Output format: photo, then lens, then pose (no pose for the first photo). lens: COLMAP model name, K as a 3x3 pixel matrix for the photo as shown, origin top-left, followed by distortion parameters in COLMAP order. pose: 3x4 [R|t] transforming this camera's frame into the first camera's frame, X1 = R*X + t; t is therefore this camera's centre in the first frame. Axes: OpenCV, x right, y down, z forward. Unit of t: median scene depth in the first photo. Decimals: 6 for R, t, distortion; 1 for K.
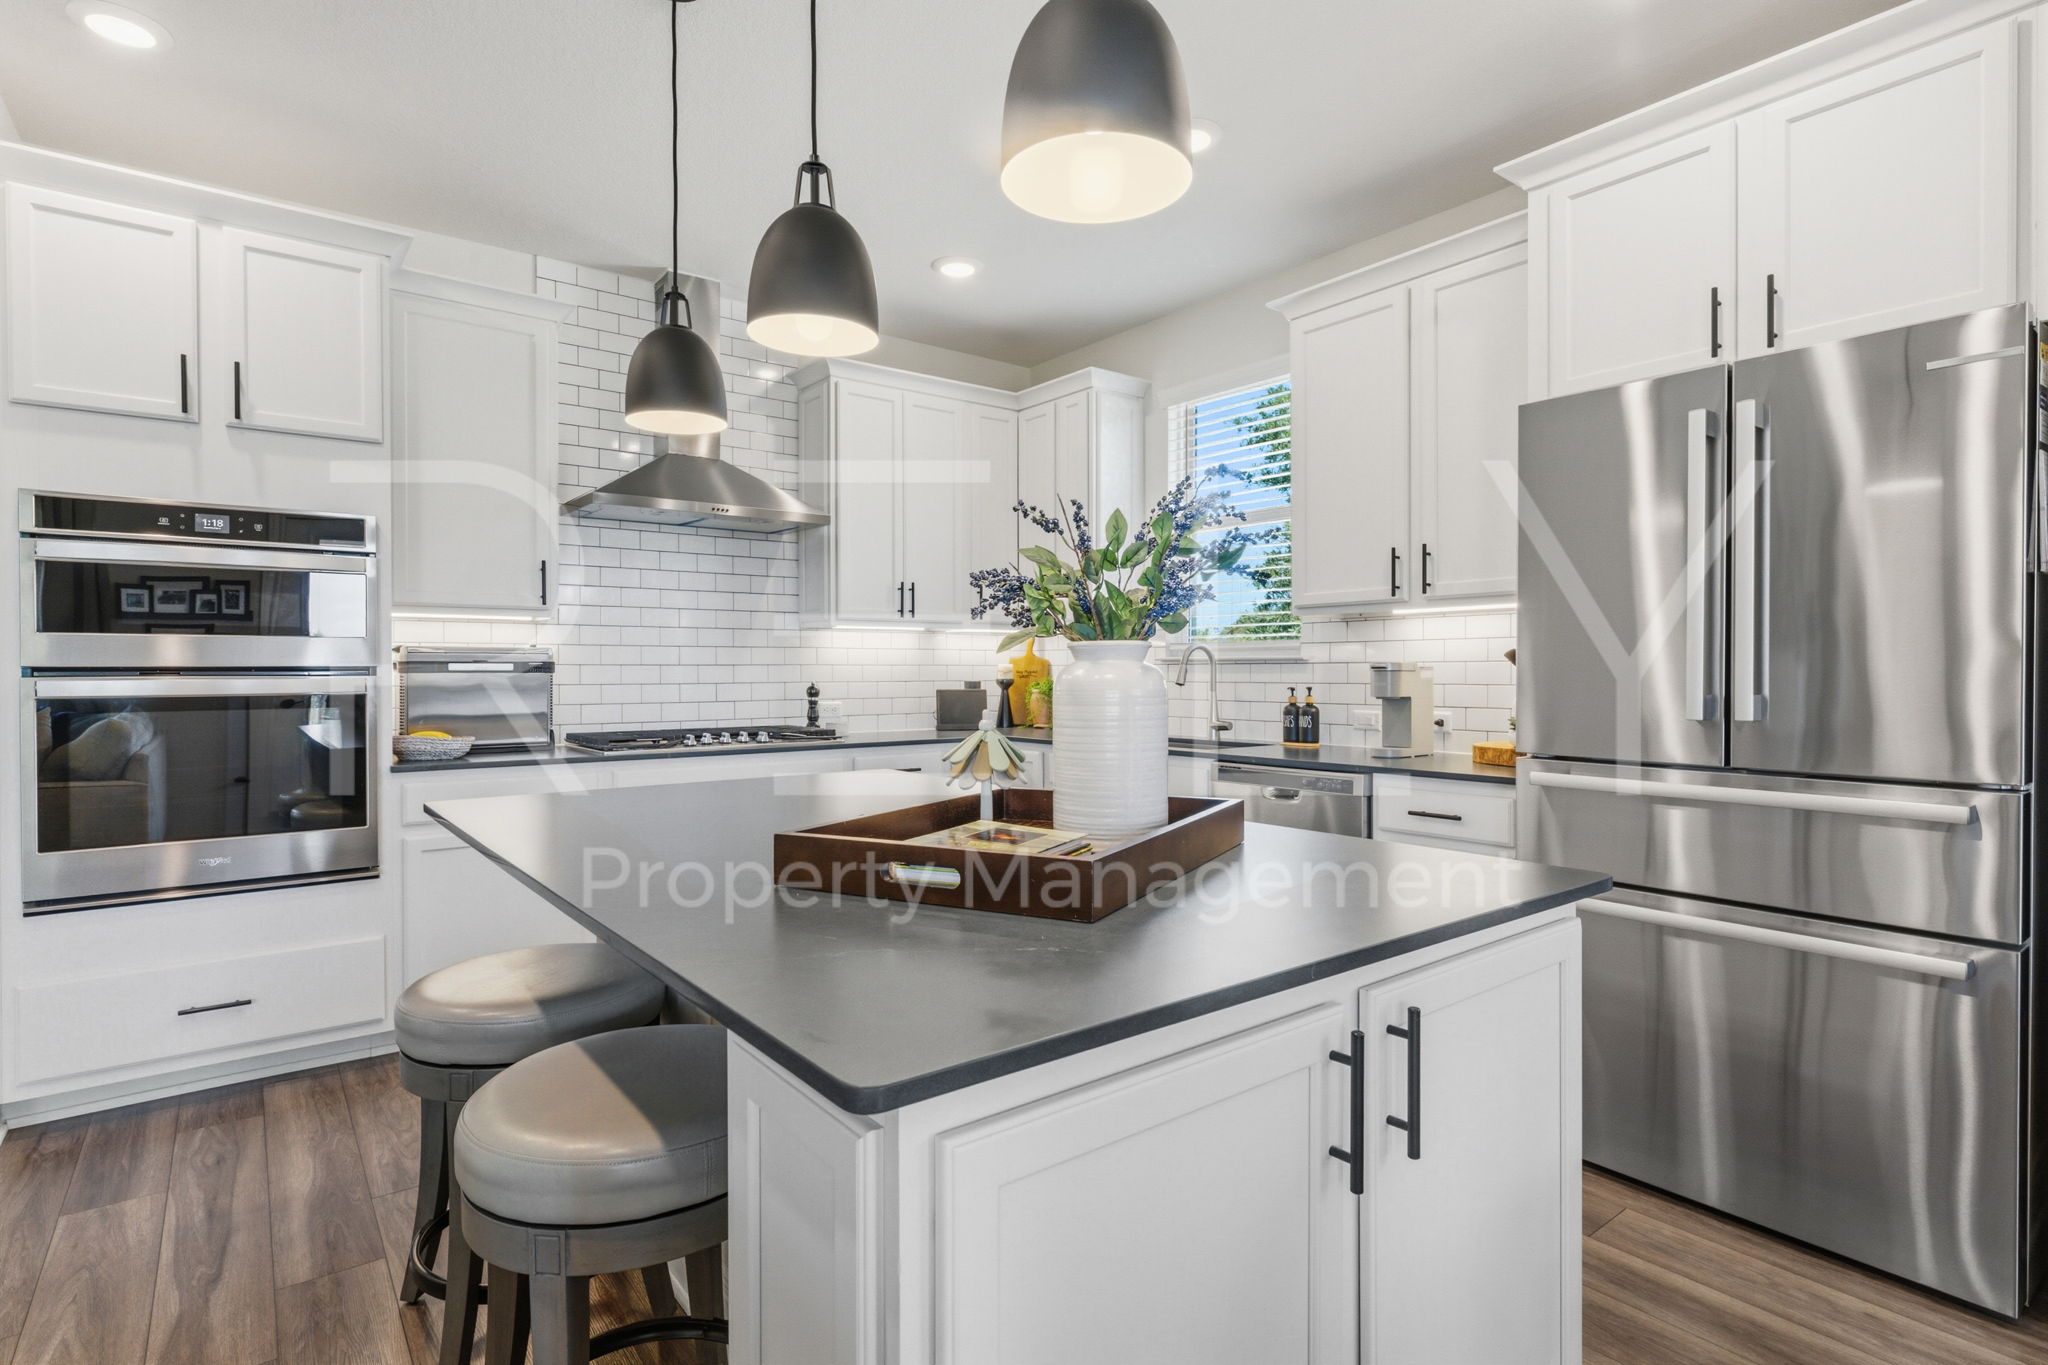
lens RADIAL K [[1017.1, 0, 1024.0], [0, 1017.1, 682.5], [0, 0, 1]] dist [0.000527, -0.000065]
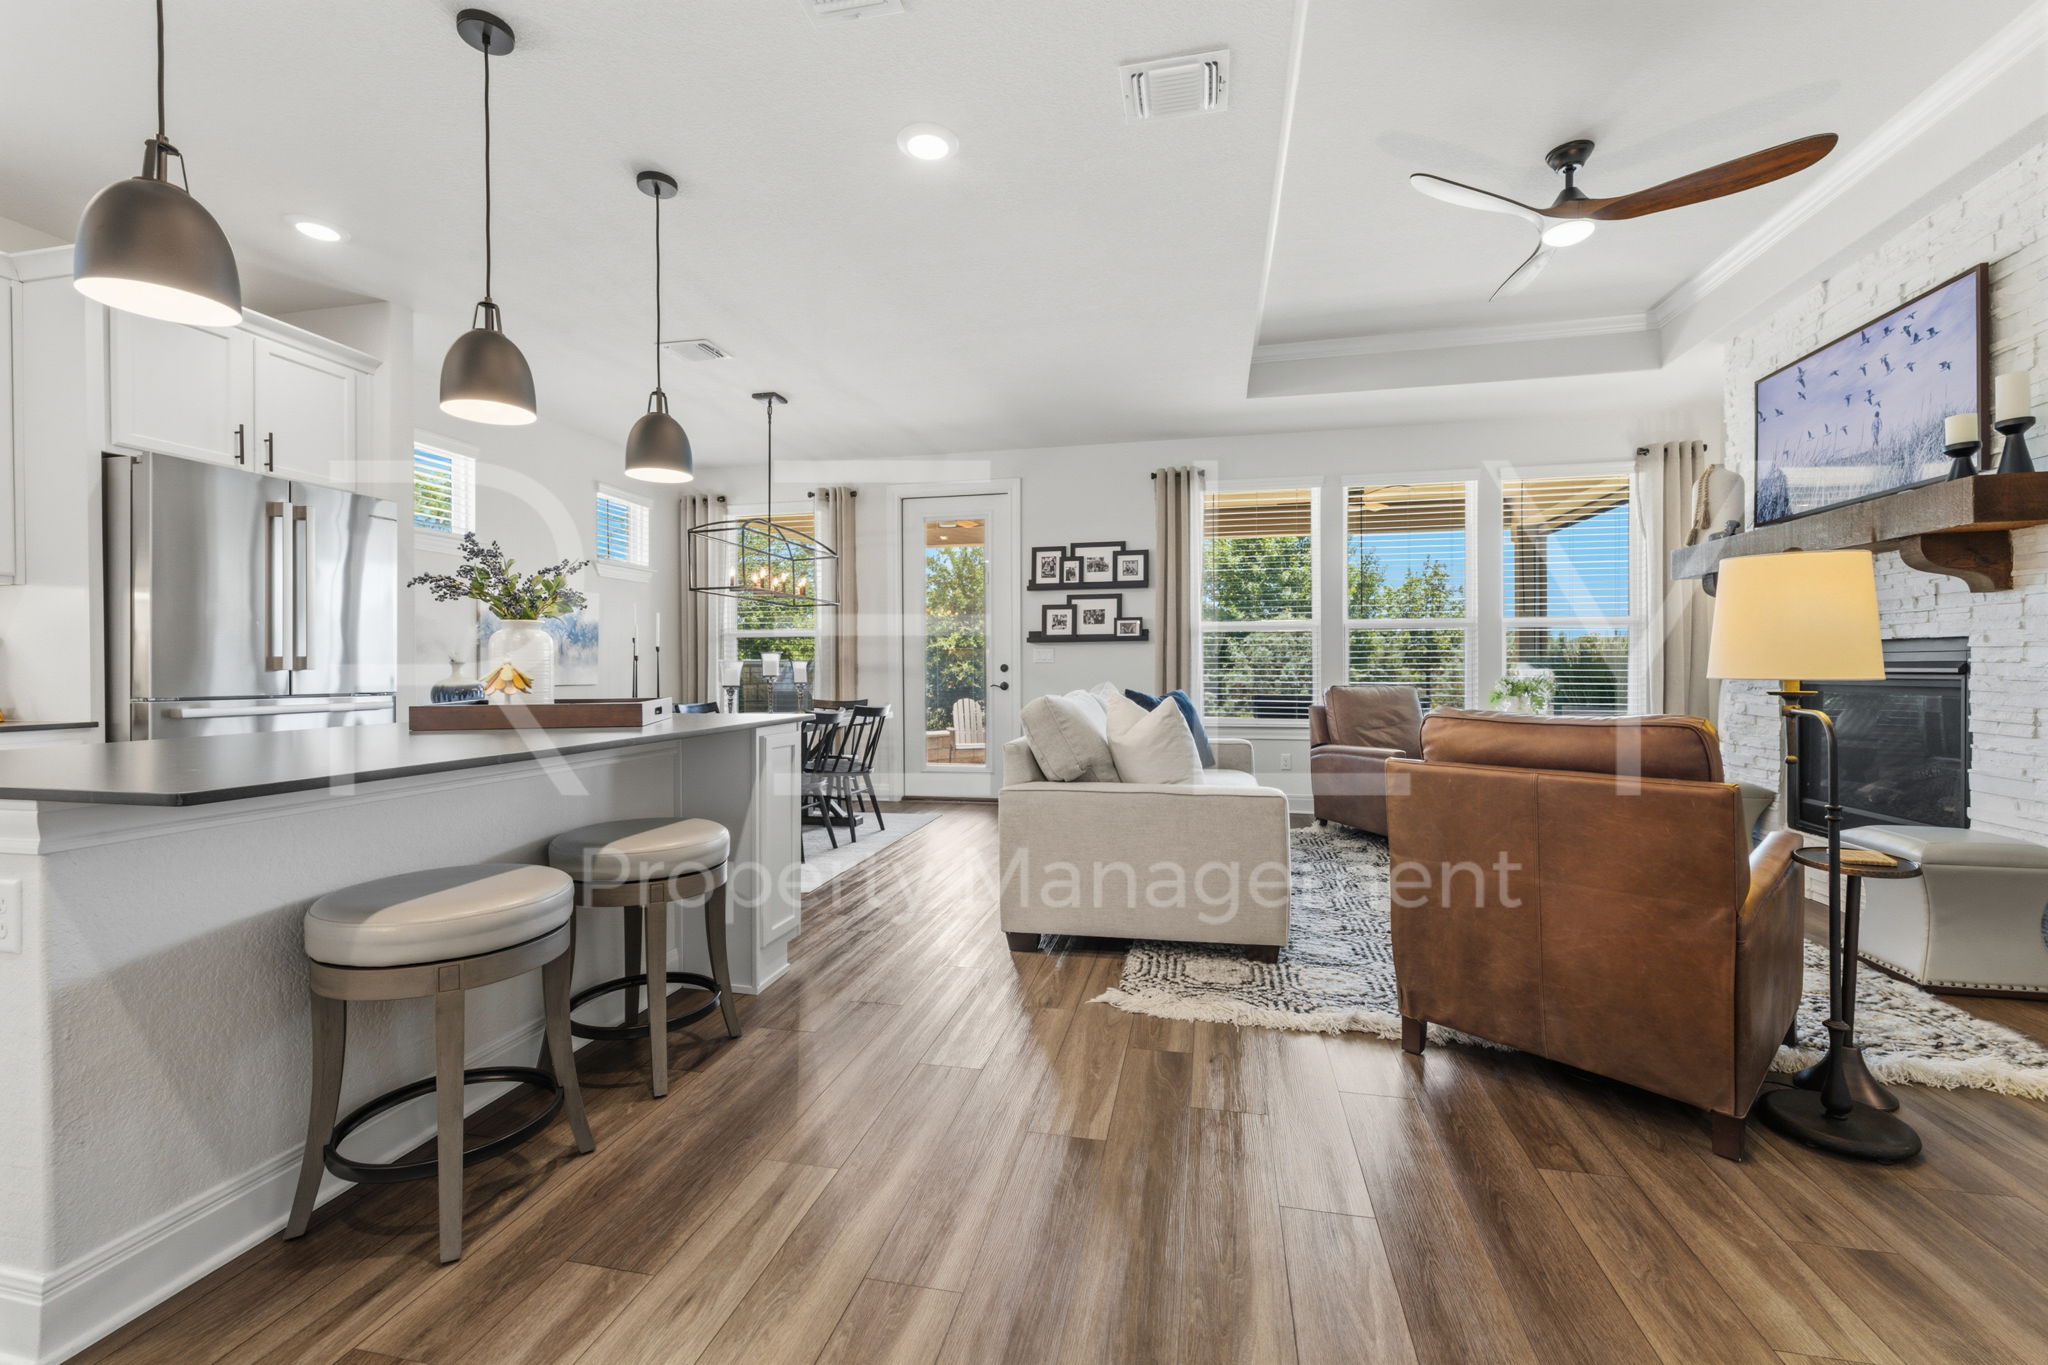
lens RADIAL K [[850.0, 0, 1025.0], [0, 850.0, 676.1], [0, 0, 1]] dist [0.006879, -0.000397]
pose [[-0.639344, -0.002773, 0.768916, -1.082999], [0.011137, 0.999855, 0.012866, 0.030983], [-0.768840, 0.016789, -0.639220, 0.749114]]
